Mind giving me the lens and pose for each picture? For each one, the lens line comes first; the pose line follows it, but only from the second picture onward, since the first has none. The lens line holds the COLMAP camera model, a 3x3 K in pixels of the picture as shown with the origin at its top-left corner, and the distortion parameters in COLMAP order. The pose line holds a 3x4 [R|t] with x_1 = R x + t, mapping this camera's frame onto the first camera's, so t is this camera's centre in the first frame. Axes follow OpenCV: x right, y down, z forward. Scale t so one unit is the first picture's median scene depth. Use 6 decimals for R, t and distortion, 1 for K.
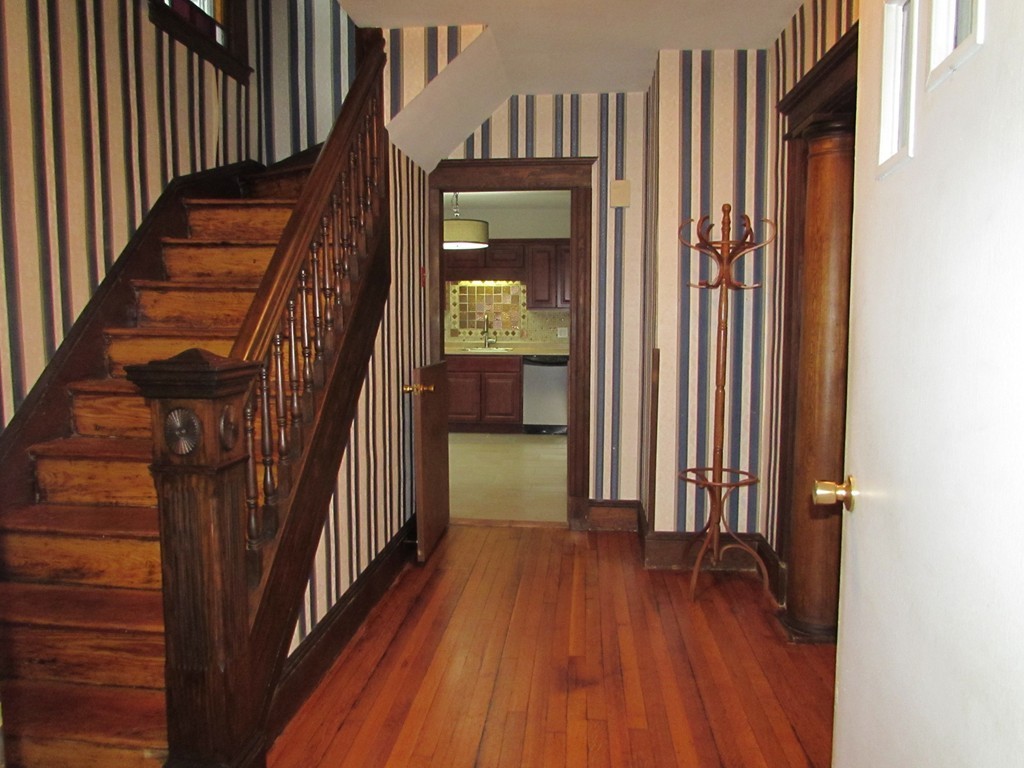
lens RADIAL K [[721.6, 0, 512.4], [0, 721.6, 379.4], [0, 0, 1]] dist [-0.035777, 0.009662]
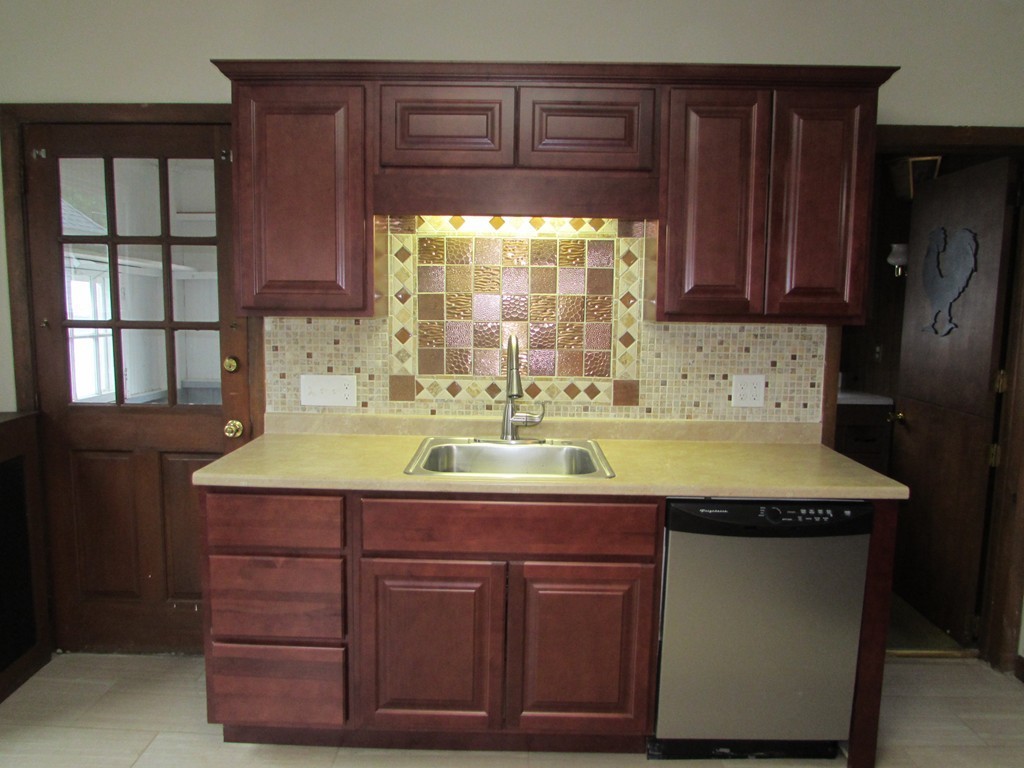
lens RADIAL K [[721.6, 0, 509.7], [0, 721.6, 386.7], [0, 0, 1]] dist [-0.035777, 0.009662]
pose [[0.996461, 0.000285, 0.084062, -0.061100], [-0.003180, 0.999406, 0.034309, -0.076645], [-0.084002, -0.034455, 0.995870, 0.692004]]
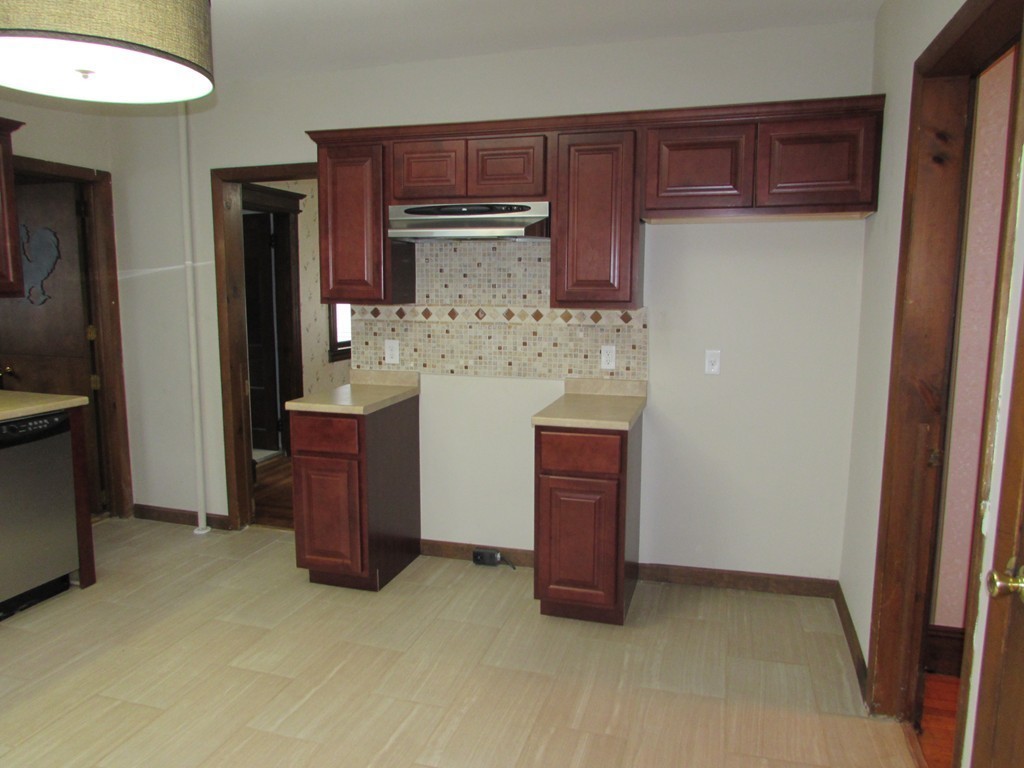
lens RADIAL K [[721.6, 0, 509.3], [0, 721.6, 385.3], [0, 0, 1]] dist [-0.035777, 0.009662]
pose [[0.201489, -0.138759, 0.969612, -0.238596], [0.078798, 0.989002, 0.125160, -0.071431], [-0.976316, 0.051186, 0.210207, 0.611873]]
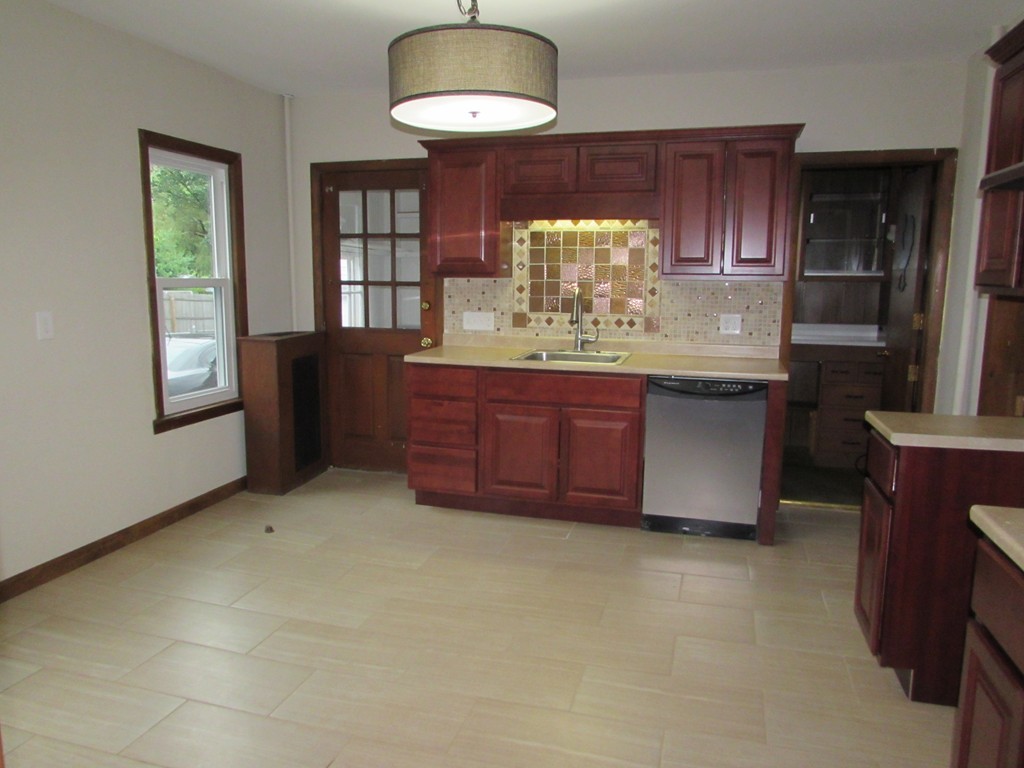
lens RADIAL K [[721.6, 0, 510.7], [0, 721.6, 383.0], [0, 0, 1]] dist [-0.035777, 0.009662]
pose [[0.982505, 0.032543, -0.183372, 0.012484], [-0.020811, 0.997632, 0.065546, -0.053263], [0.185071, -0.060583, 0.980856, 0.477078]]
